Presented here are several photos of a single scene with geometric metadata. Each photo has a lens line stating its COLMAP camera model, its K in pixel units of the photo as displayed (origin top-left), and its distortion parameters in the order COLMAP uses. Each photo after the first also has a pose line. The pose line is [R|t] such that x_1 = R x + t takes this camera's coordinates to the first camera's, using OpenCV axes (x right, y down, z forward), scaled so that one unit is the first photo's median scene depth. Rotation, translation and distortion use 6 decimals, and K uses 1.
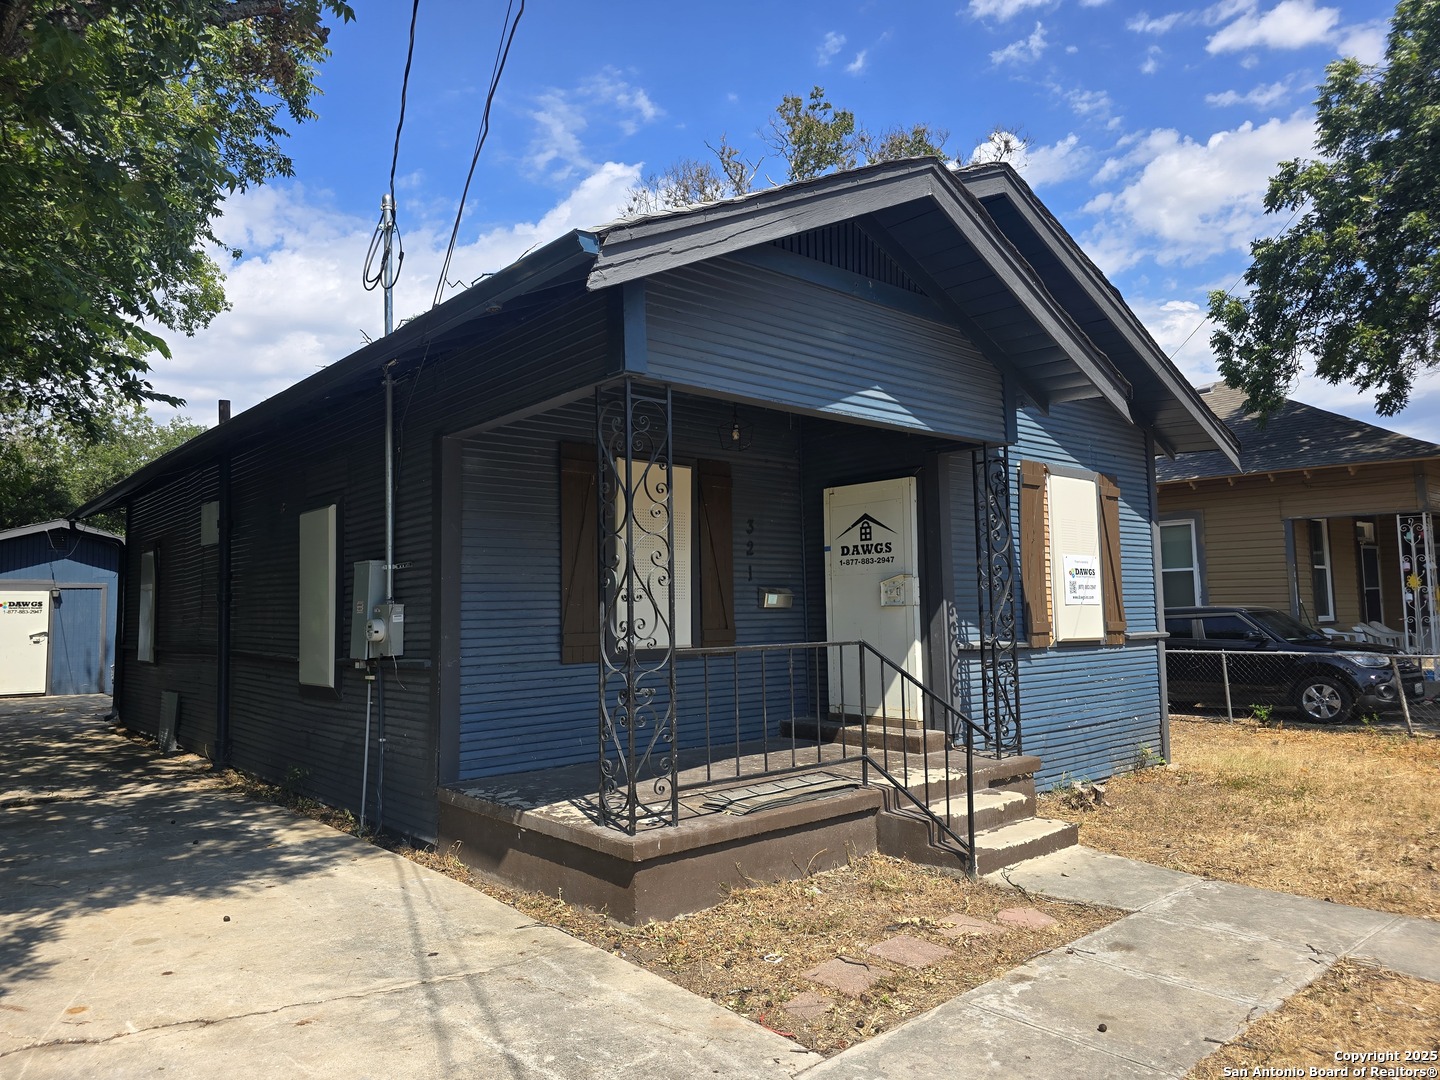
lens RADIAL K [[975.2, 0, 709.2], [0, 975.2, 511.4], [0, 0, 1]] dist [0.027042, -0.020734]
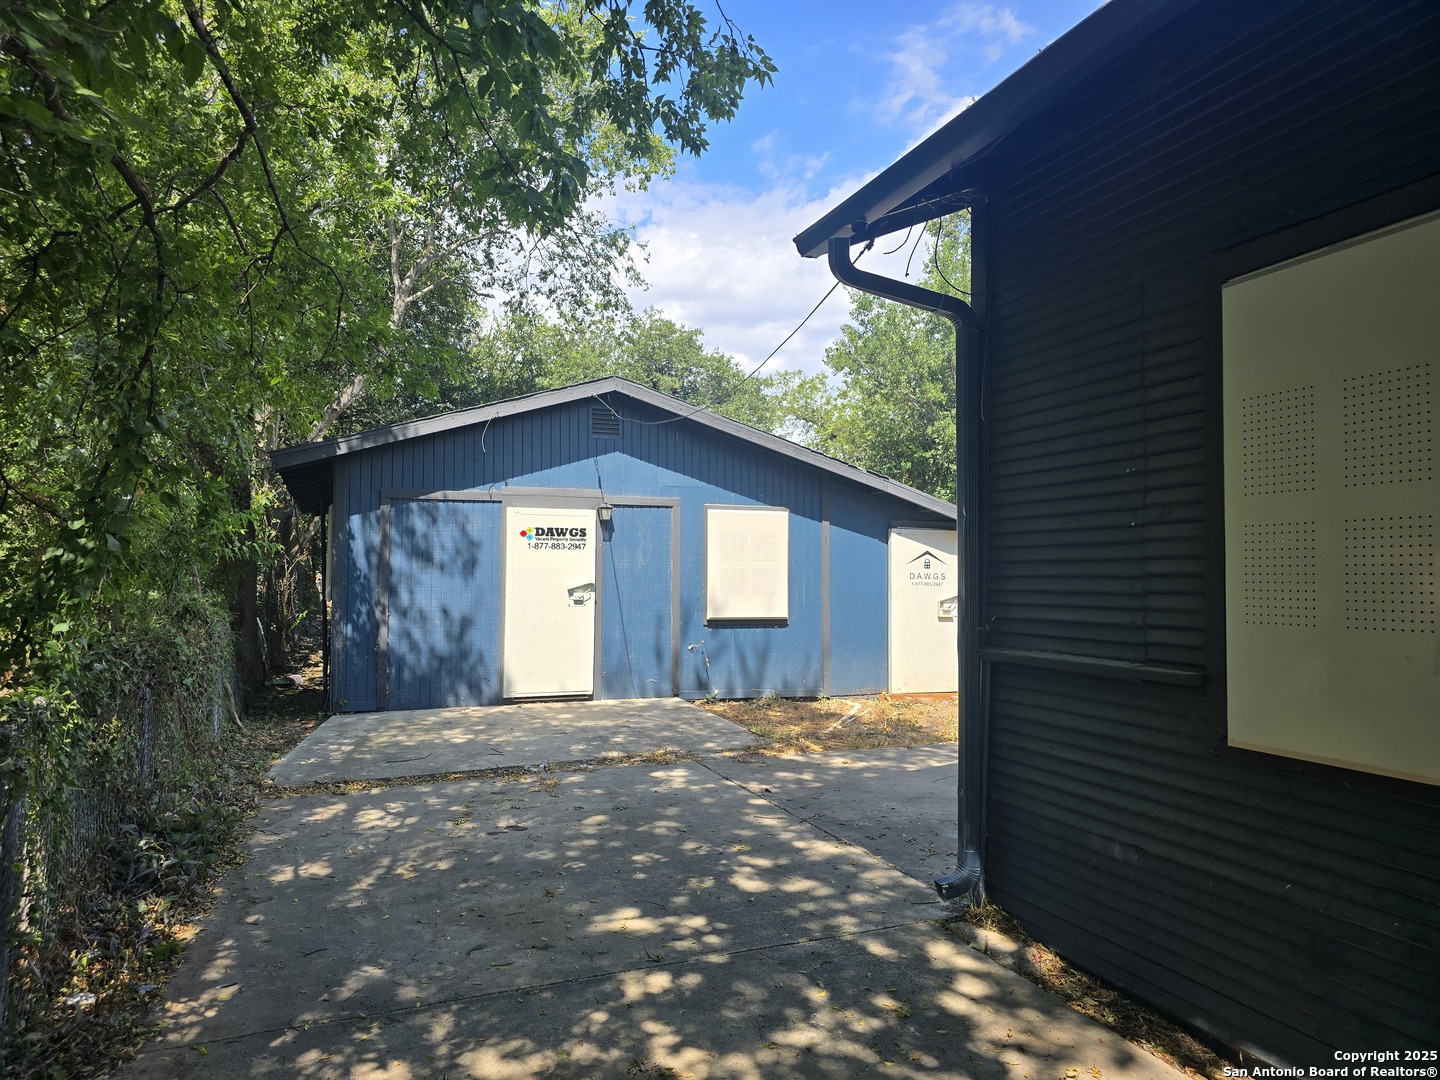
lens RADIAL K [[975.2, 0, 749.4], [0, 975.2, 485.3], [0, 0, 1]] dist [0.027042, -0.020734]
pose [[0.951058, 0.001480, -0.309009, -0.557152], [0.006152, 0.999700, 0.023723, 0.072784], [0.308952, -0.024463, 0.950763, 0.670336]]
